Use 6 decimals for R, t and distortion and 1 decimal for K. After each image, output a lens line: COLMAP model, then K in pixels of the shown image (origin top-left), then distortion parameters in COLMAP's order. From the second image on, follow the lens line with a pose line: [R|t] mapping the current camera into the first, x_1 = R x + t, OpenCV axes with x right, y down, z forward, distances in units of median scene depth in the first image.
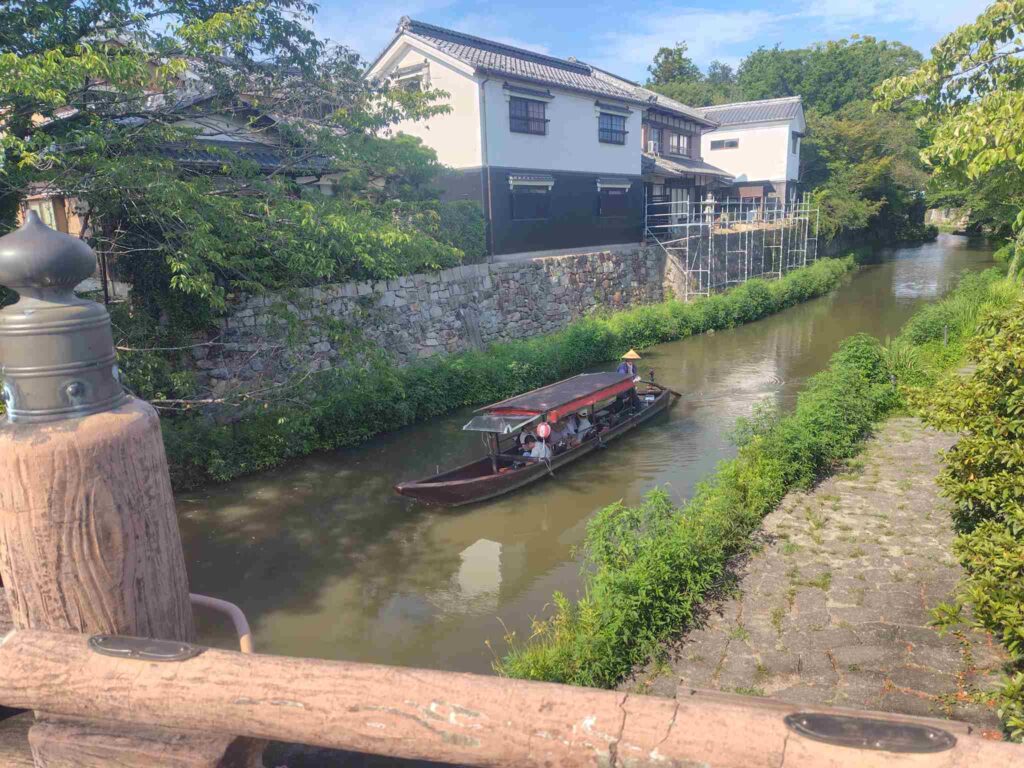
lens RADIAL K [[717.2, 0, 511.5], [0, 717.2, 379.0], [0, 0, 1]] dist [0.040192, -0.028739]
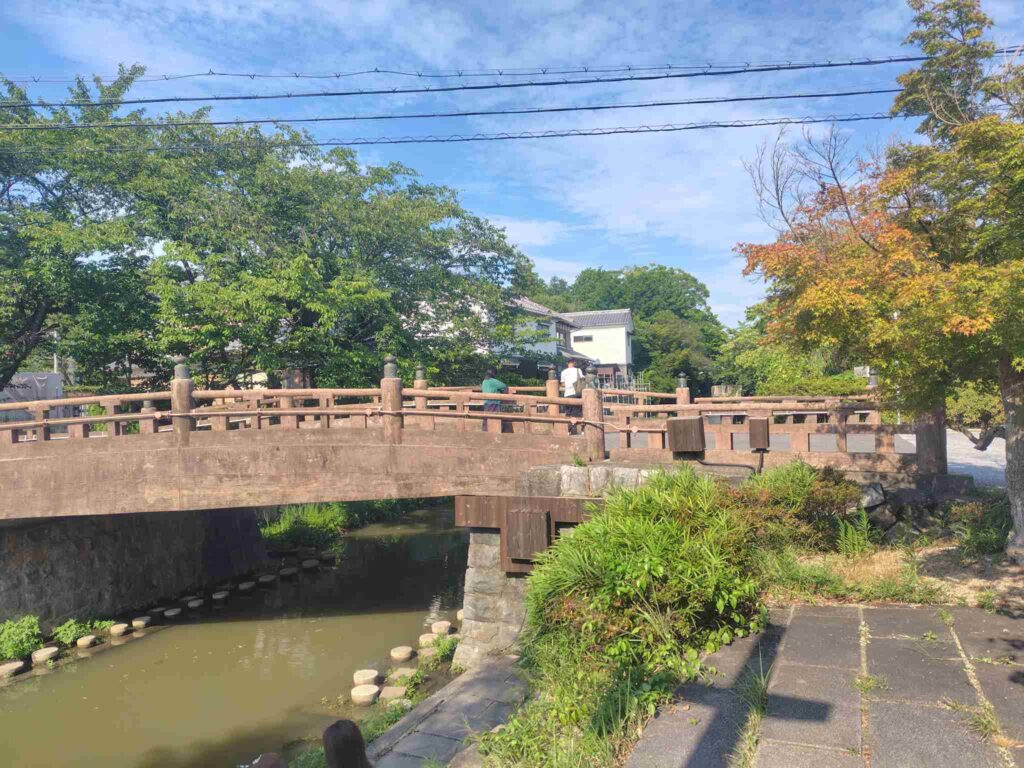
lens RADIAL K [[717.2, 0, 508.8], [0, 717.2, 386.8], [0, 0, 1]] dist [0.040192, -0.028739]
pose [[0.971102, 0.003098, 0.238646, -0.170306], [0.051777, 0.973368, -0.223326, 0.069786], [-0.232982, 0.229228, 0.945079, -0.259441]]
